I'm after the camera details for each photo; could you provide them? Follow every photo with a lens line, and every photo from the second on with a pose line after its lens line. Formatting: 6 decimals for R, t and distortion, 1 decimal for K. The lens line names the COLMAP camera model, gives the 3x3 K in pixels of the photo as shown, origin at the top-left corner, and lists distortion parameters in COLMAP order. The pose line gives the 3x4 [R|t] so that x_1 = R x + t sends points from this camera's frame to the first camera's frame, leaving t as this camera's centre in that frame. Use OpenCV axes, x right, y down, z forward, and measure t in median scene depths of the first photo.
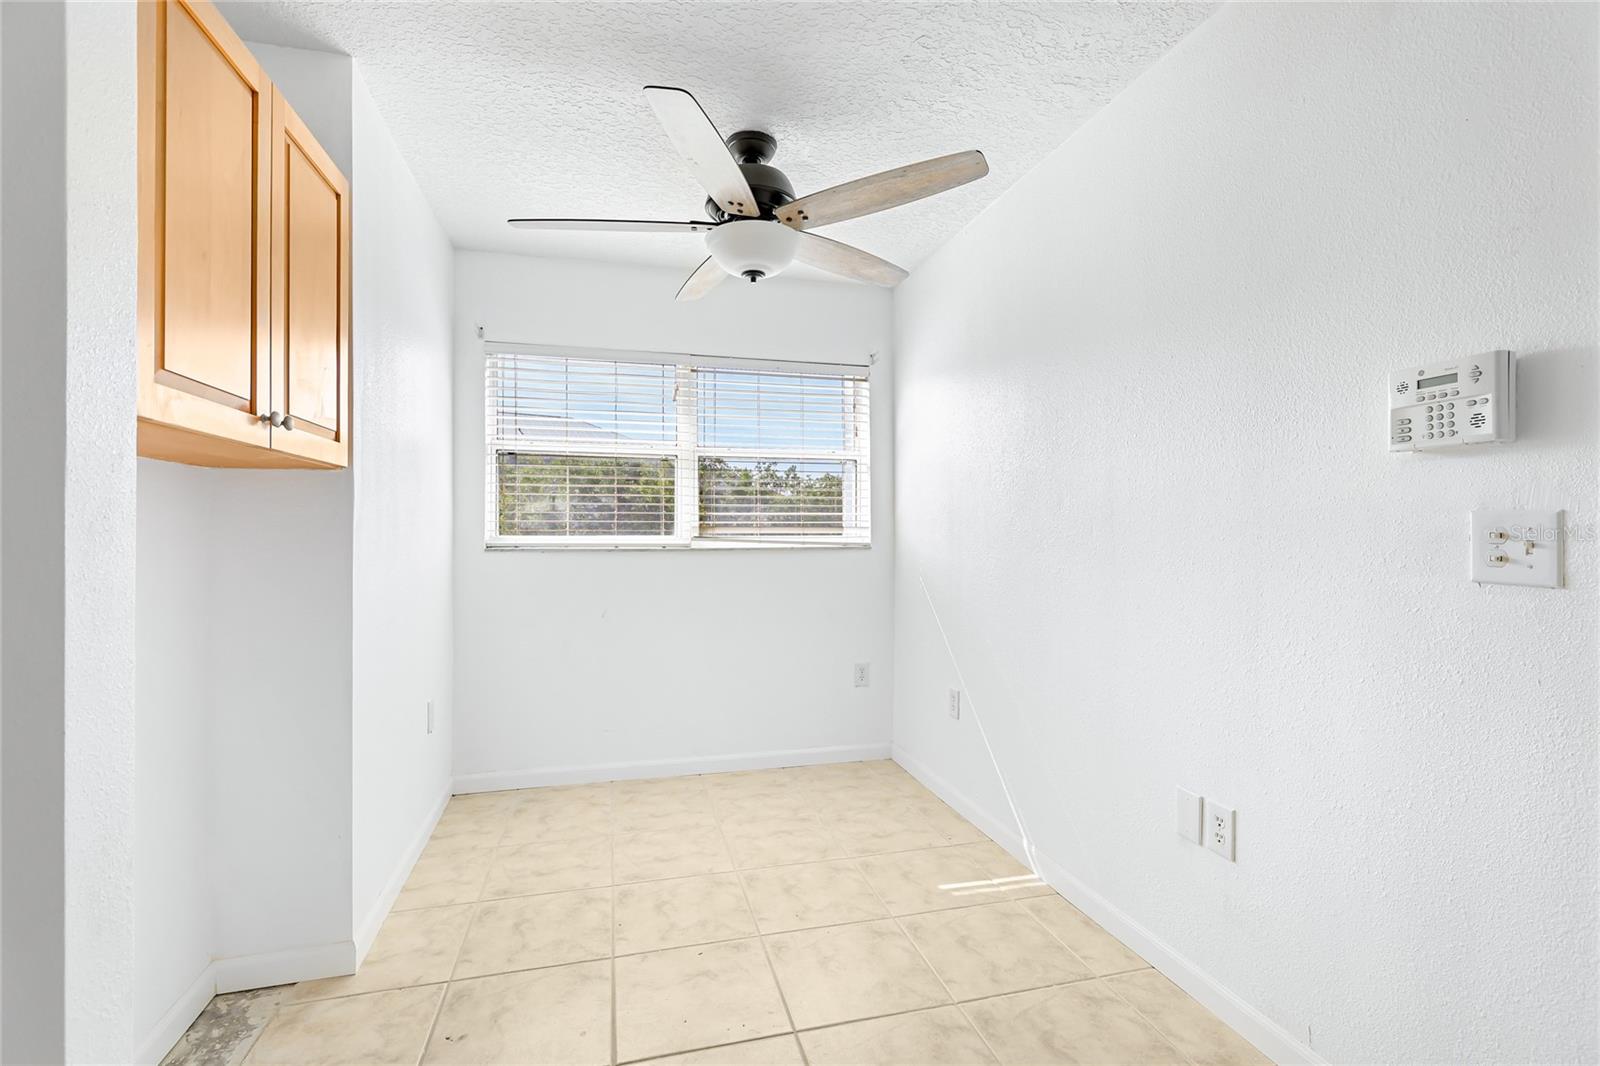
lens RADIAL K [[725.1, 0, 802.4], [0, 725.1, 528.6], [0, 0, 1]] dist [0.004198, -0.000916]
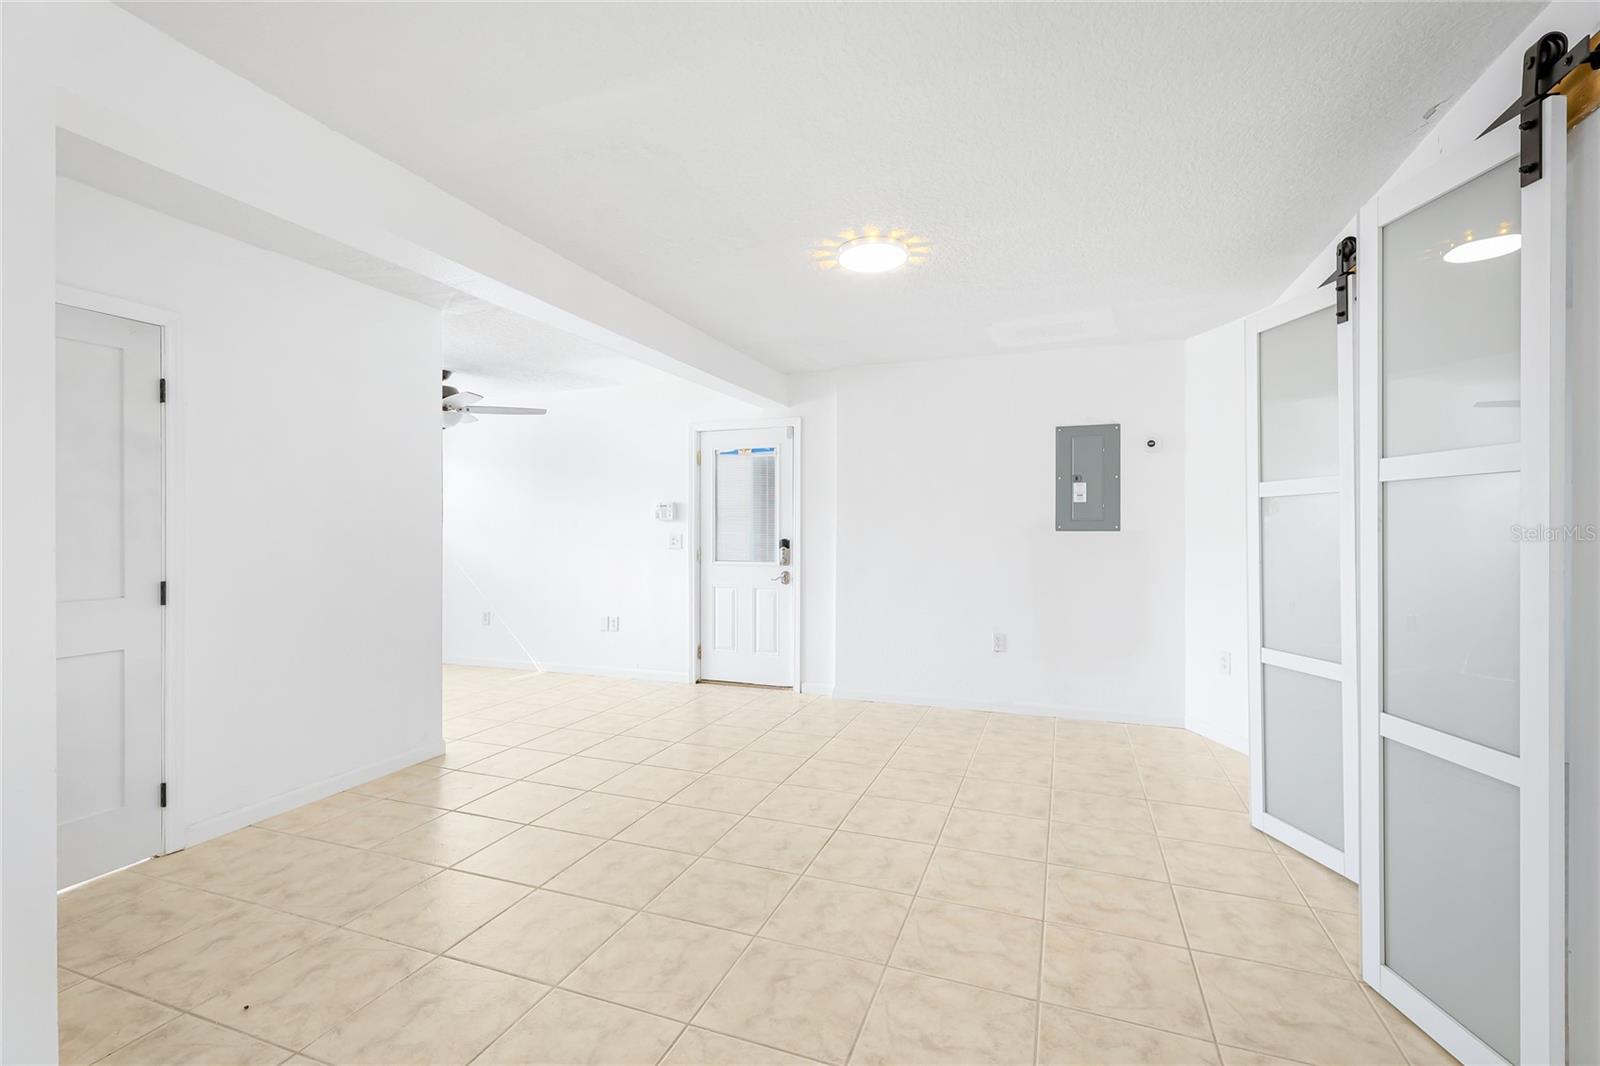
lens RADIAL K [[725.1, 0, 793.9], [0, 725.1, 535.2], [0, 0, 1]] dist [0.004198, -0.000916]
pose [[0.571596, -0.001103, 0.820534, -2.368576], [0.000924, 0.999999, 0.000700, -0.015896], [-0.820535, 0.000358, 0.571597, -2.252688]]
